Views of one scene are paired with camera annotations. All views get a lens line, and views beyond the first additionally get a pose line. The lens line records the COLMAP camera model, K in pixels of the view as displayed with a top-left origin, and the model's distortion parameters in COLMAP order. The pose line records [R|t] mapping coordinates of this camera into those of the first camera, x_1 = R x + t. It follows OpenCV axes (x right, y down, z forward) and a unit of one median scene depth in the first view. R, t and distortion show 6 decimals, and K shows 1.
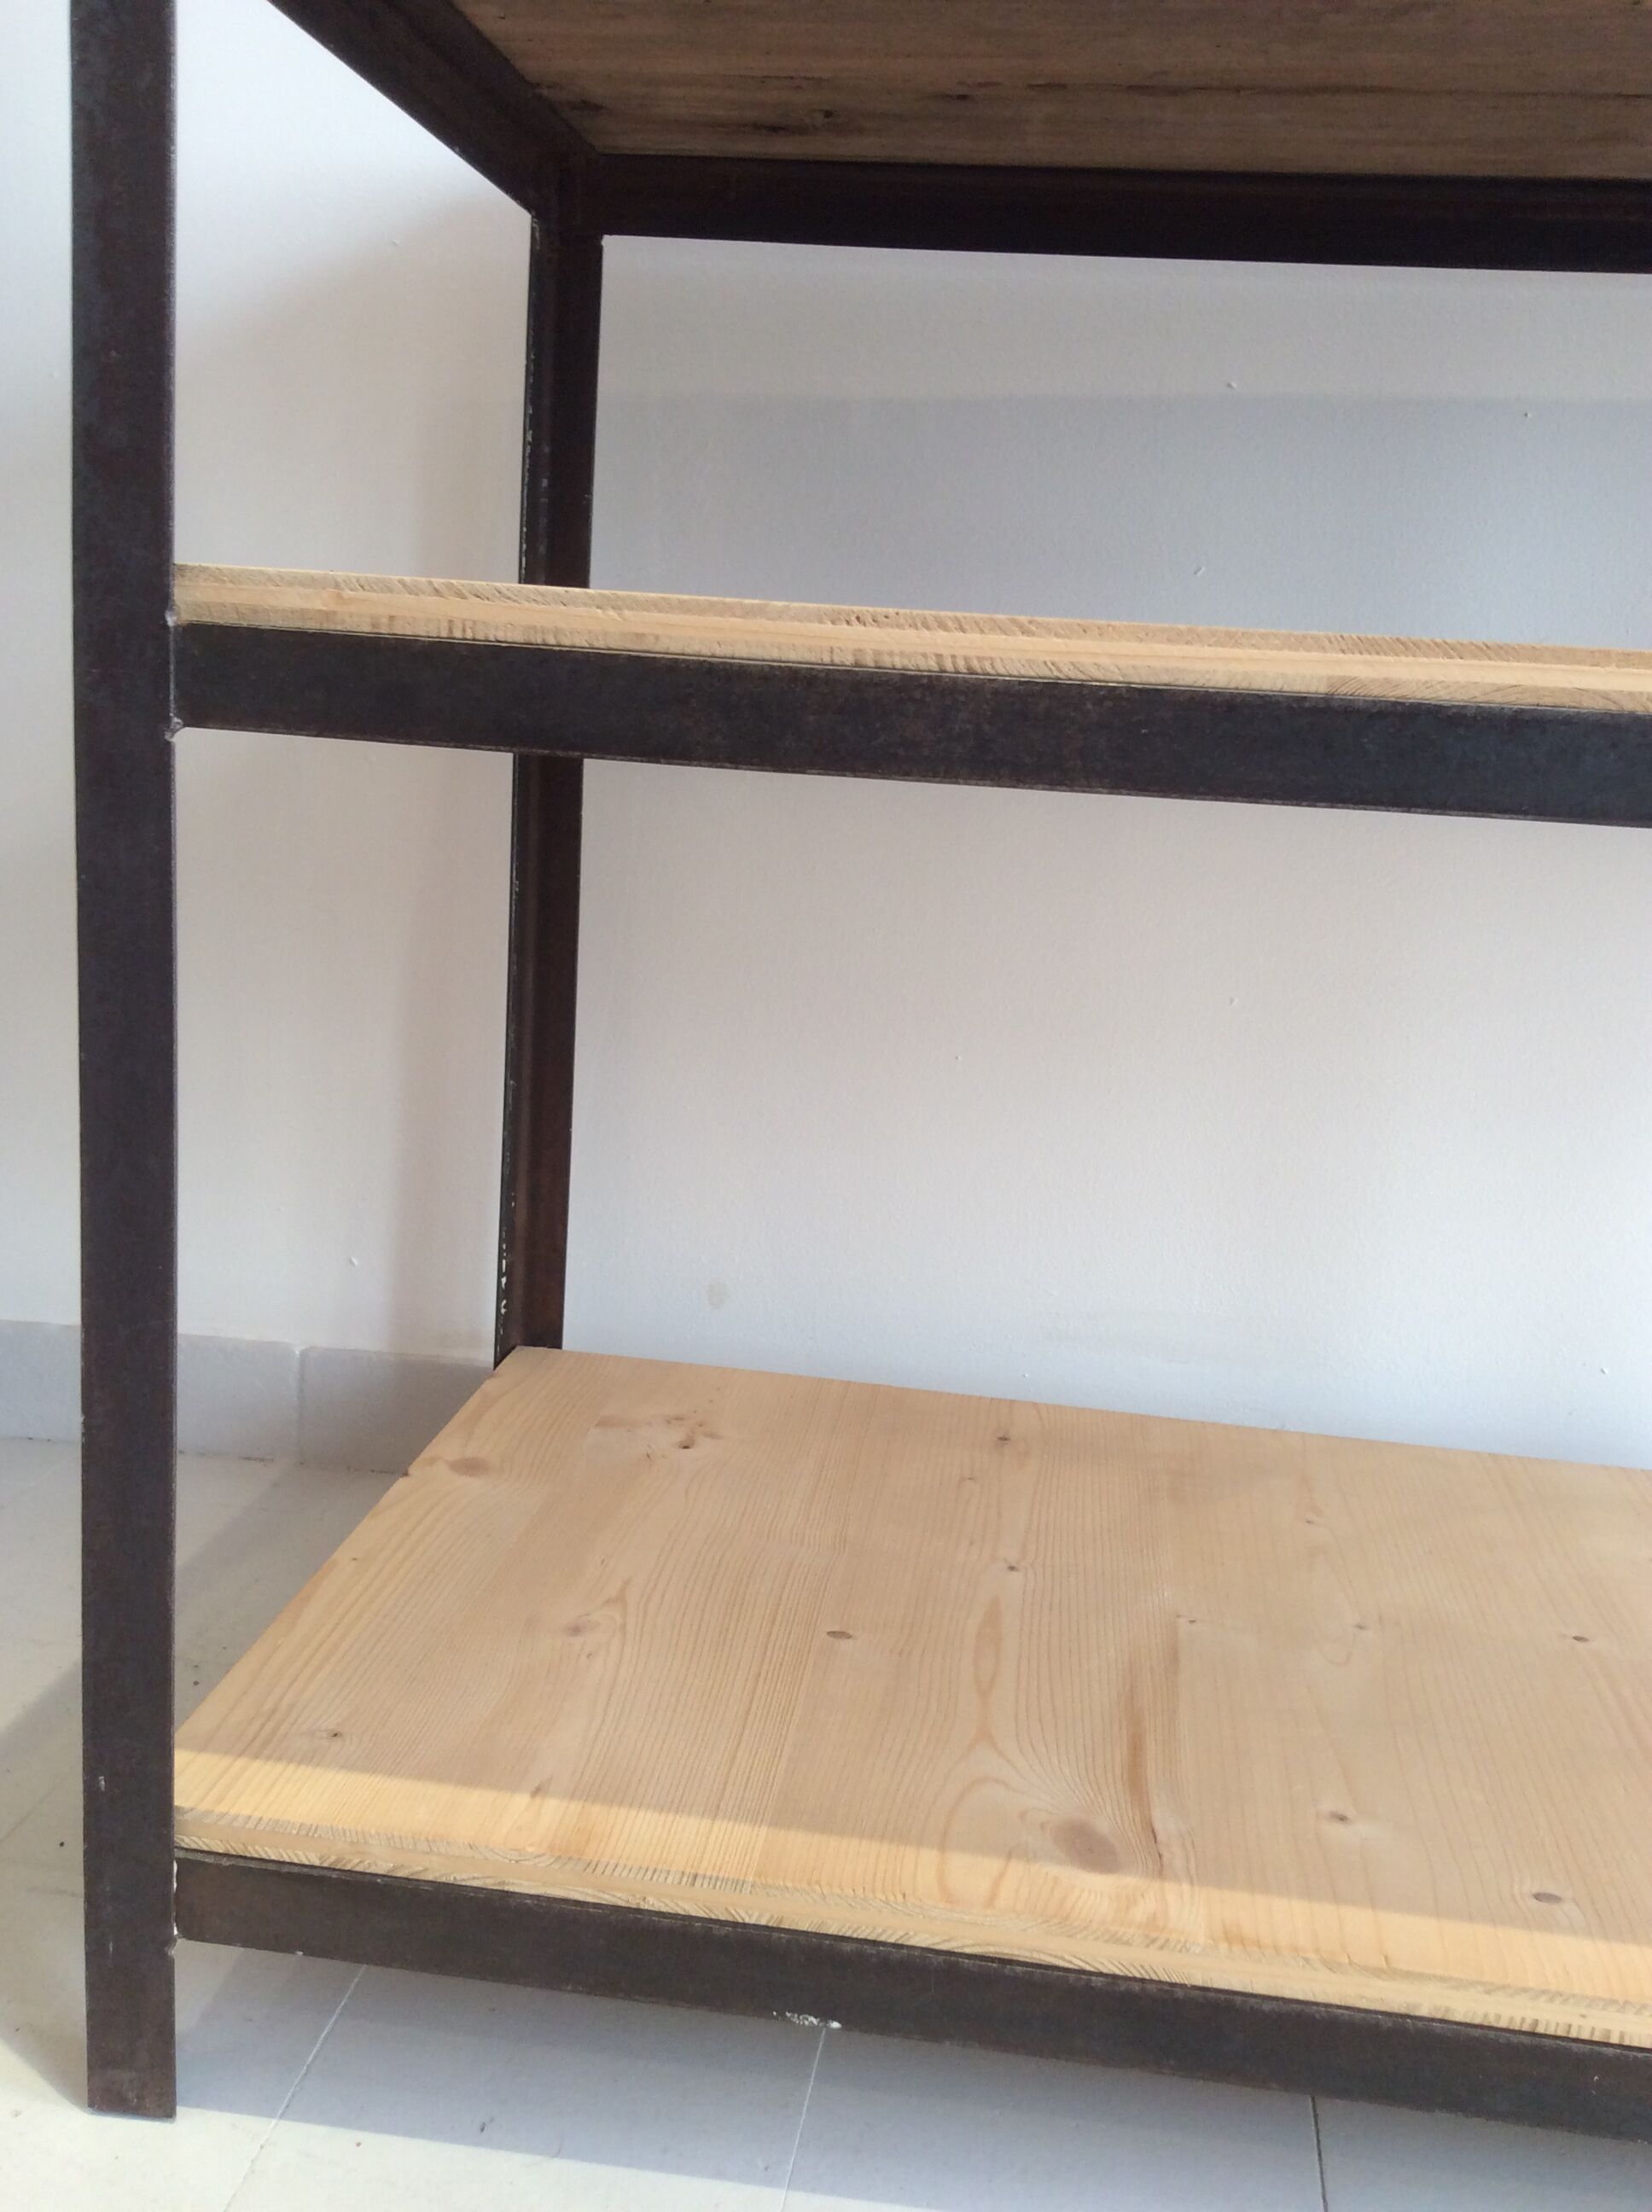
lens RADIAL K [[2087.0, 0, 814.9], [0, 2087.0, 1105.2], [0, 0, 1]] dist [0.097565, -0.195829]
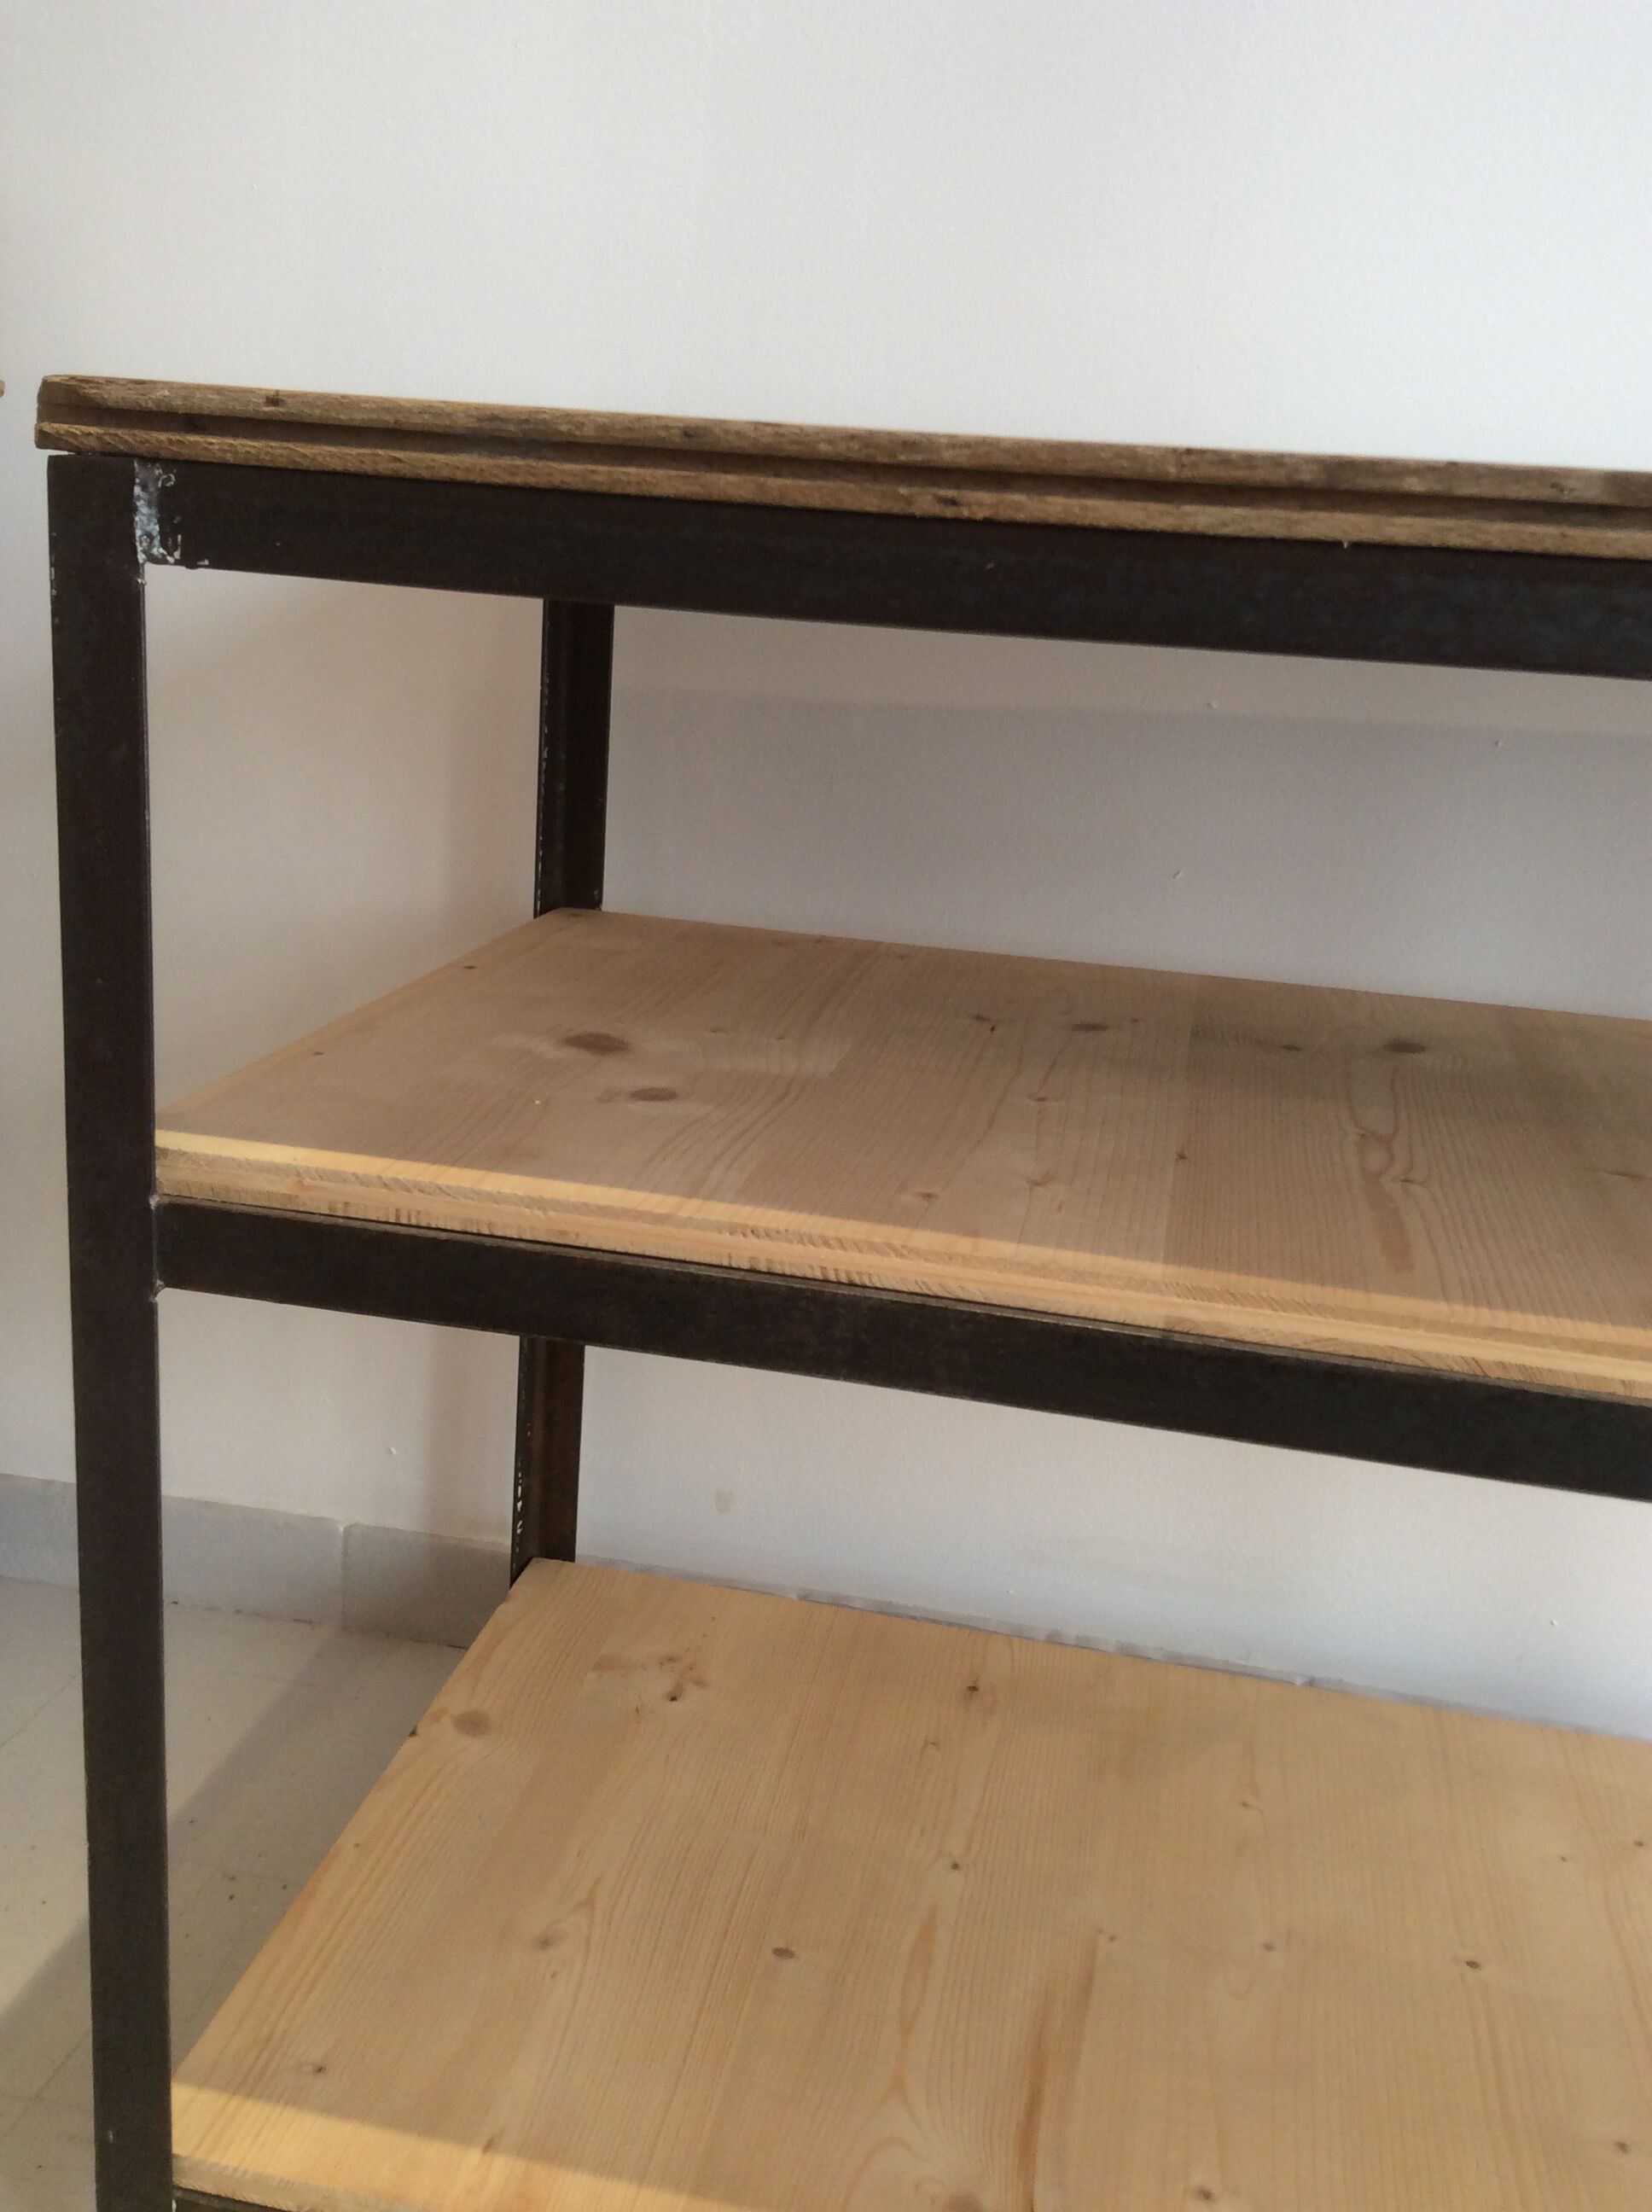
lens RADIAL K [[2087.0, 0, 814.9], [0, 2087.0, 1105.2], [0, 0, 1]] dist [0.097565, -0.195829]
pose [[0.998175, 0.020783, -0.056694, 0.089354], [-0.017188, 0.997853, 0.063191, -0.286246], [0.057885, -0.062101, 0.996390, -0.081738]]
